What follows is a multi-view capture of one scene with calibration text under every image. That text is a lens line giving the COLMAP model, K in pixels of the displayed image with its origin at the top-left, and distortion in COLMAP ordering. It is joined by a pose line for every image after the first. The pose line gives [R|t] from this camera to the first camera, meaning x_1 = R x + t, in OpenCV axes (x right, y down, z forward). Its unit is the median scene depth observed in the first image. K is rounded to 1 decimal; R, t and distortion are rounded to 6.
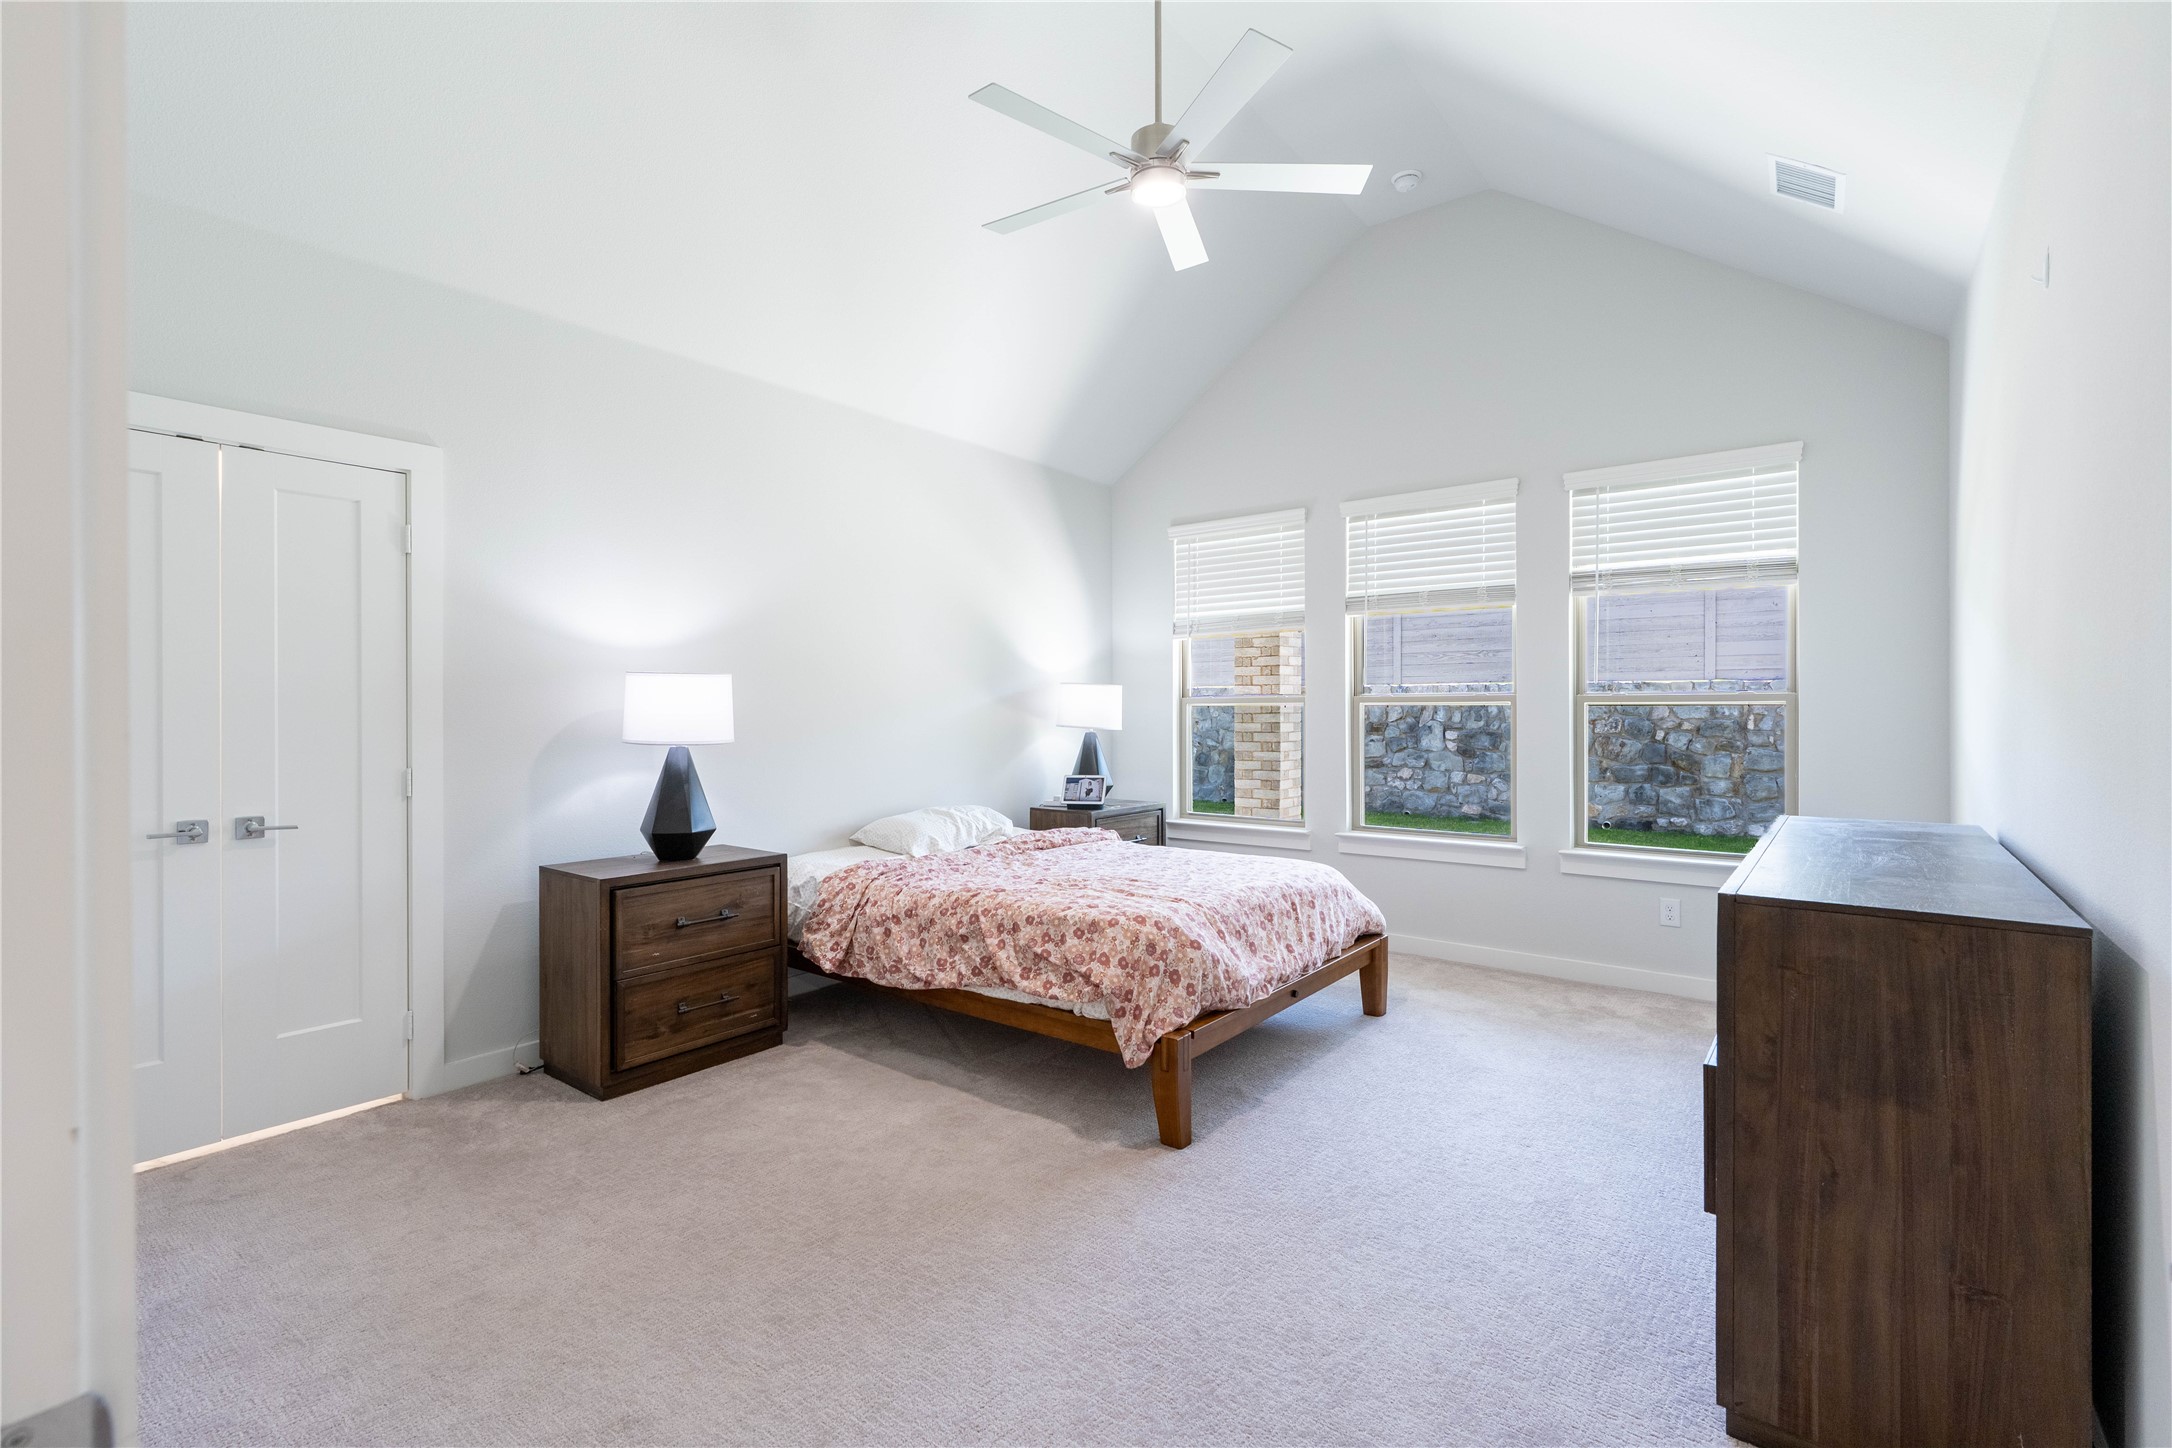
lens RADIAL K [[961.9, 0, 1089.2], [0, 961.9, 713.3], [0, 0, 1]] dist [-0.001529, 0.001469]
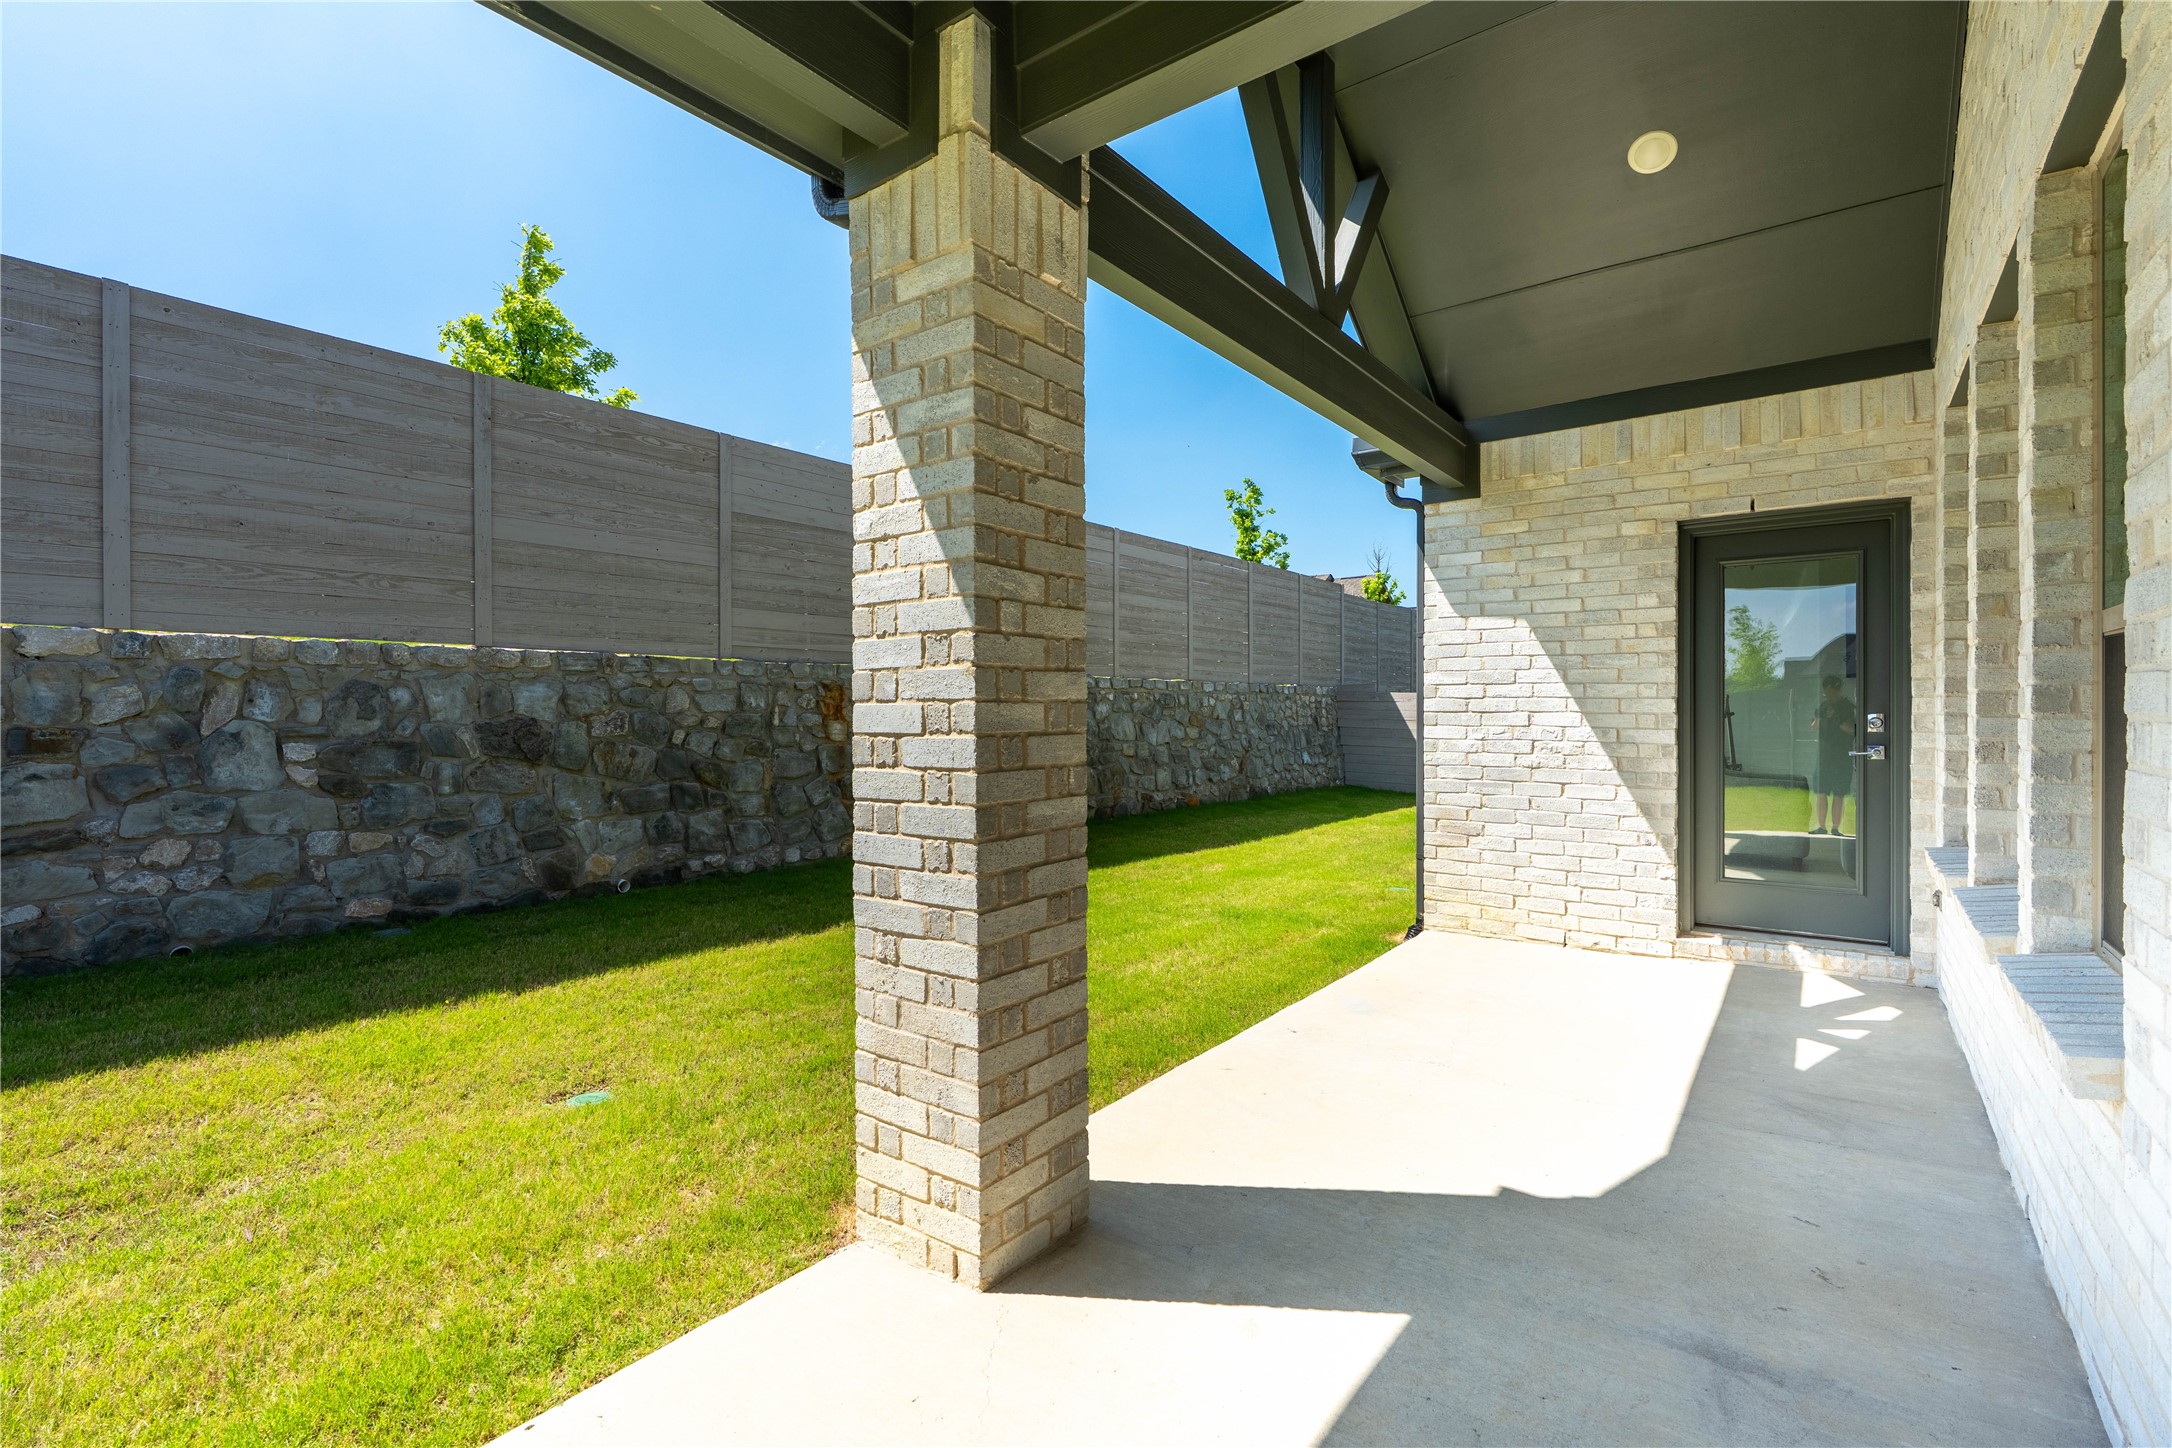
lens RADIAL K [[961.9, 0, 1089.2], [0, 961.9, 713.3], [0, 0, 1]] dist [-0.001529, 0.001469]
pose [[0.009398, 0.001299, 0.999955, -0.079500], [0.009032, 0.999958, -0.001384, 0.010175], [-0.999915, 0.009045, 0.009386, 0.733280]]
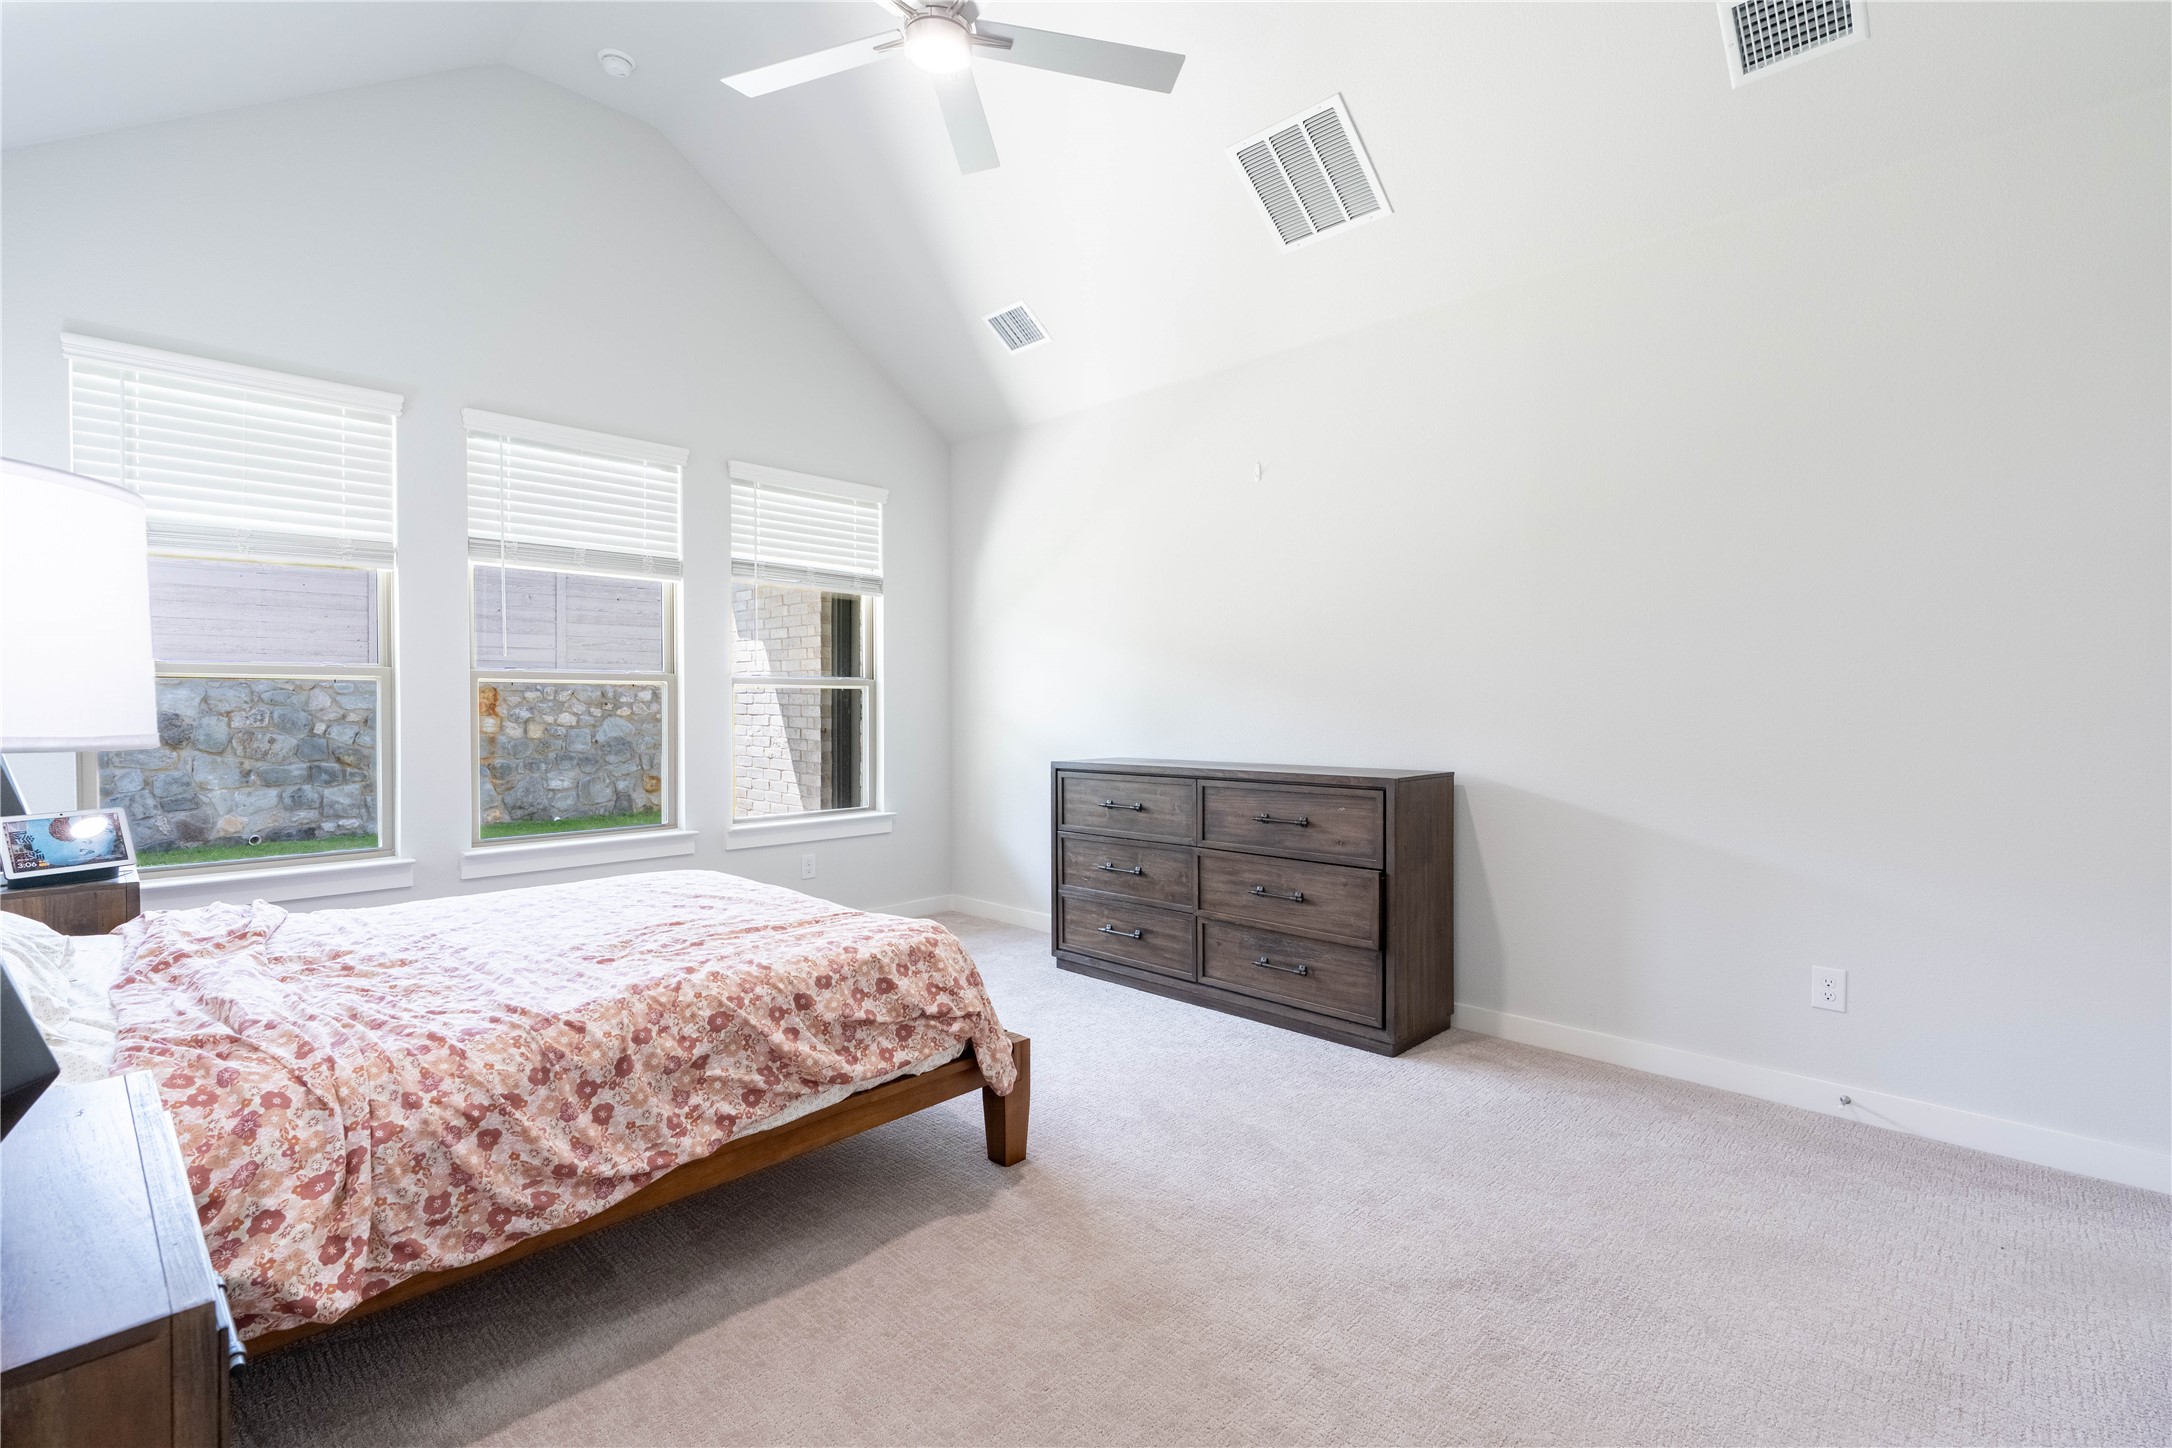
lens RADIAL K [[961.9, 0, 1089.2], [0, 961.9, 713.3], [0, 0, 1]] dist [-0.001529, 0.001469]
pose [[0.122230, -0.006333, 0.992482, -0.197372], [0.003655, 0.999976, 0.005931, 0.006695], [-0.992495, 0.002903, 0.122251, 0.204913]]
